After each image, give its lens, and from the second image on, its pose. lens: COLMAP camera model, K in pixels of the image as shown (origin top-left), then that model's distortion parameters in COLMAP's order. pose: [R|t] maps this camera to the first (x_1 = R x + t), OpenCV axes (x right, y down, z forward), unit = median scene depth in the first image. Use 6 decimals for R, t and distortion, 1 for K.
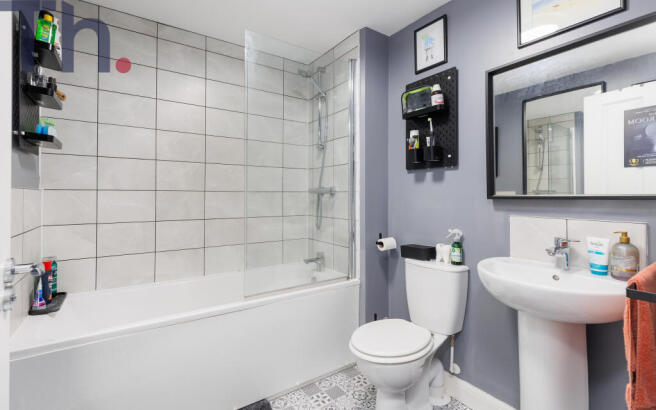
lens RADIAL K [[300.9, 0, 328.9], [0, 300.9, 187.2], [0, 0, 1]] dist [0.001829, -0.000210]
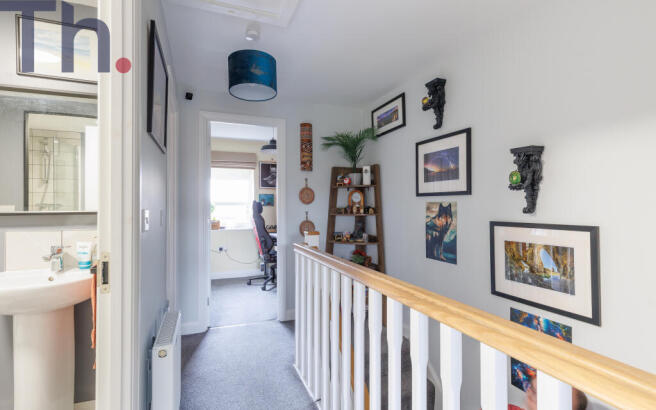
lens RADIAL K [[317.7, 0, 328.0], [0, 317.7, 205.0], [0, 0, 1]] dist [0.001842, 0.000265]
pose [[0.237423, -0.002473, 0.971403, -0.098419], [-0.017788, 0.999818, 0.006893, -0.012545], [-0.971243, -0.018915, 0.237336, -0.163530]]
